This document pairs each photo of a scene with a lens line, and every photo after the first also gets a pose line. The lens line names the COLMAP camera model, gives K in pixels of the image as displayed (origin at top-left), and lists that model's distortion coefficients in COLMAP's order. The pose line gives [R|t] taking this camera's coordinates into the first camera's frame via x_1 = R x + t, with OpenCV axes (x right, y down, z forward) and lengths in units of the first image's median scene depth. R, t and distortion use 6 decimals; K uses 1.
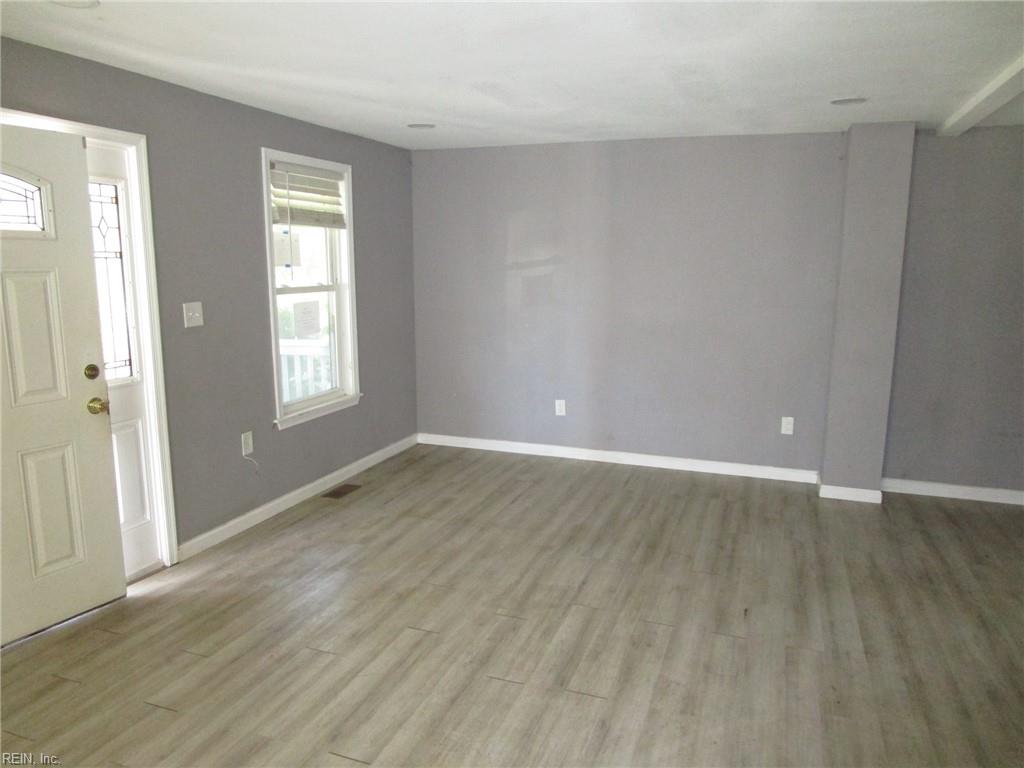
lens RADIAL K [[729.3, 0, 512.0], [0, 729.3, 384.0], [0, 0, 1]] dist [0.004634, -0.040332]
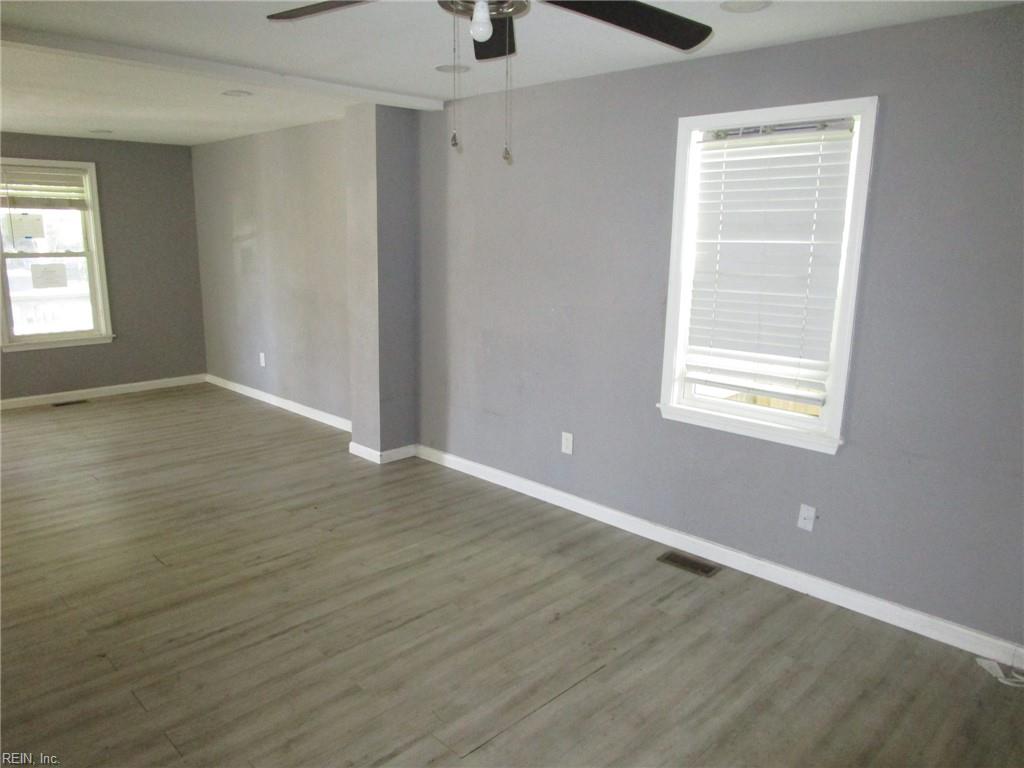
lens RADIAL K [[729.3, 0, 512.0], [0, 729.3, 384.0], [0, 0, 1]] dist [0.004634, -0.040332]
pose [[0.906657, 0.091785, -0.411763, 1.075210], [-0.080983, 0.995759, 0.043646, -0.015258], [0.414023, -0.006226, 0.910245, 0.101264]]
